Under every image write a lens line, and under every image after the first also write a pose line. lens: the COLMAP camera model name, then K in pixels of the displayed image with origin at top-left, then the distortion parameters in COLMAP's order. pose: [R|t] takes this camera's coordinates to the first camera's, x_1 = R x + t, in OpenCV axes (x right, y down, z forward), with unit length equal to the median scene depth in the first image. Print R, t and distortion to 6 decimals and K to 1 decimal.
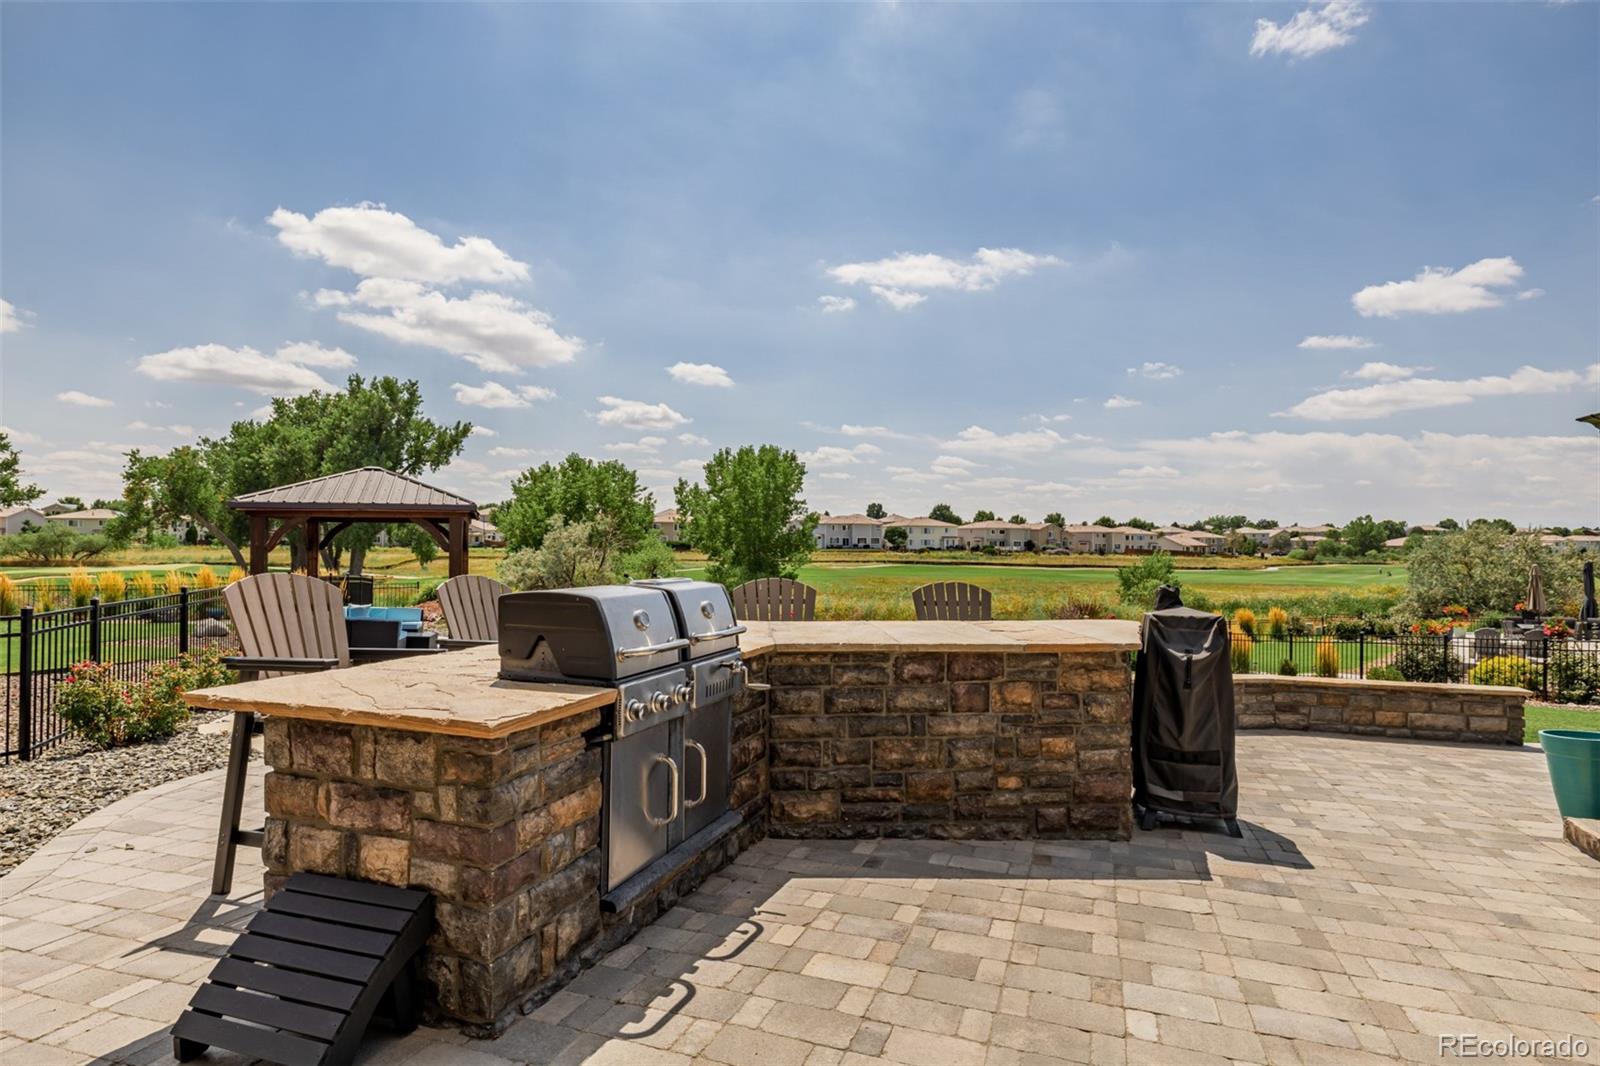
lens RADIAL K [[878.8, 0, 804.3], [0, 878.8, 538.8], [0, 0, 1]] dist [-0.000584, -0.000413]
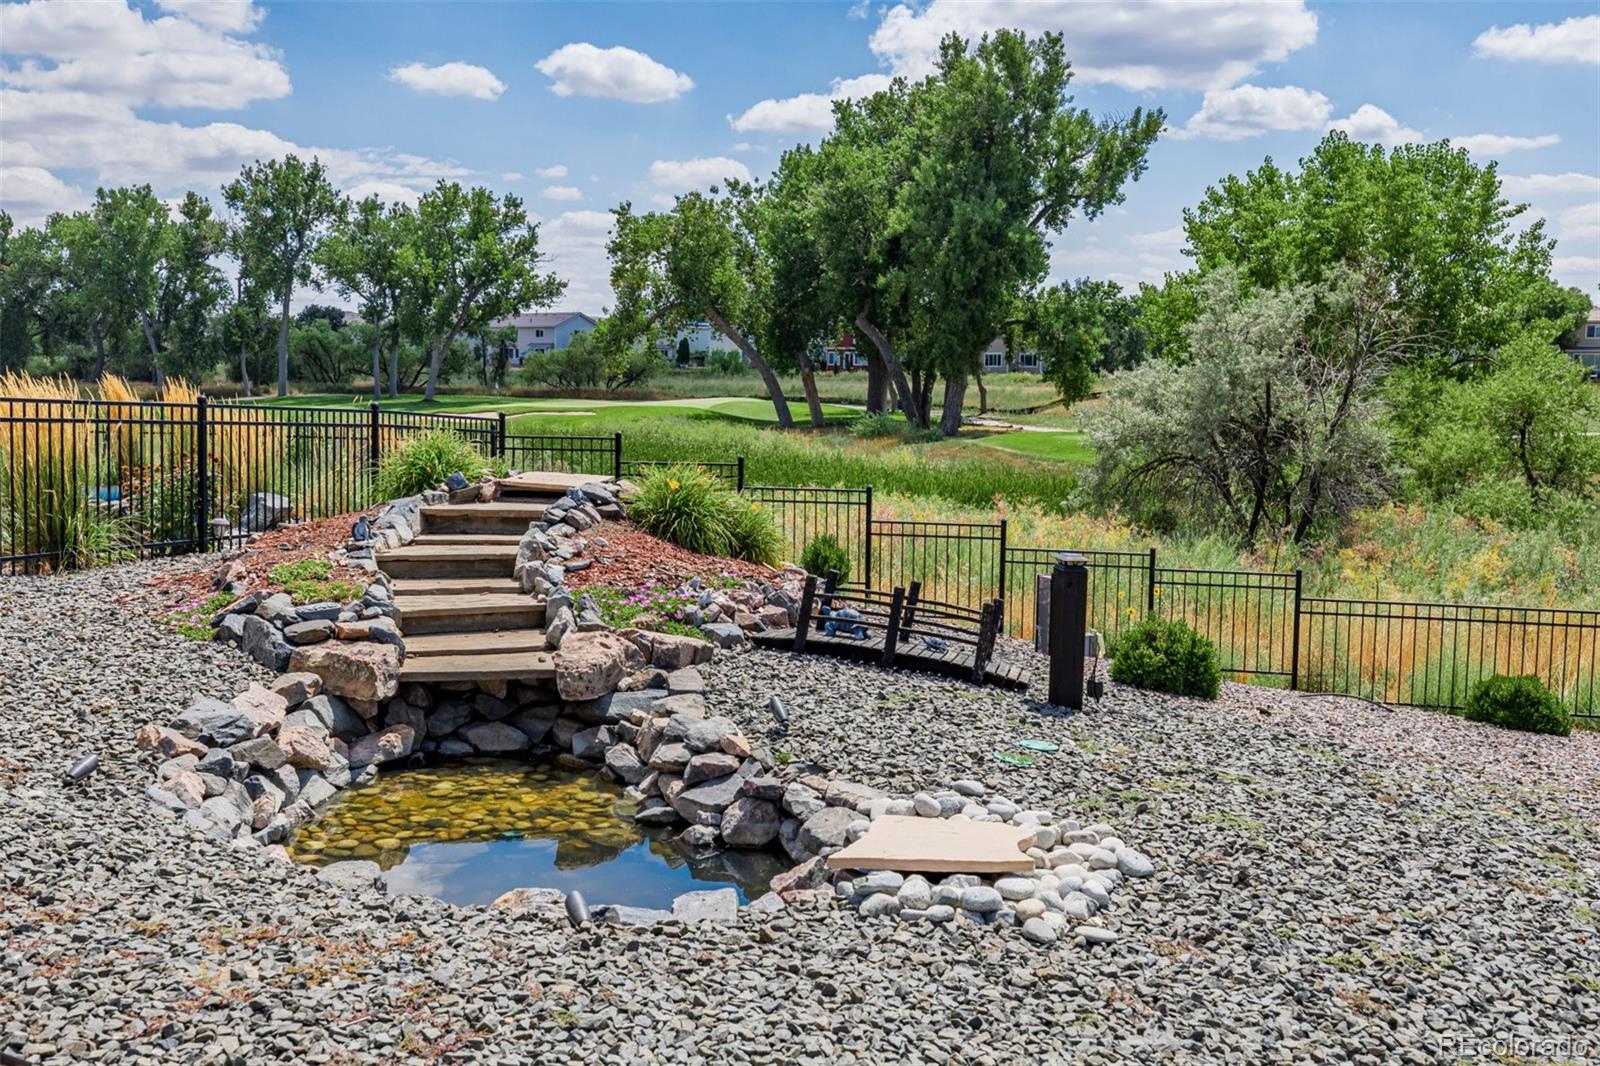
lens RADIAL K [[1568.3, 0, 796.9], [0, 1568.3, 524.6], [0, 0, 1]] dist [0.036764, 0.000000]
pose [[0.796492, 0.064470, -0.601203, -0.007162], [-0.005248, 0.994999, 0.099745, 0.007934], [0.604627, -0.076291, 0.792847, 0.174630]]
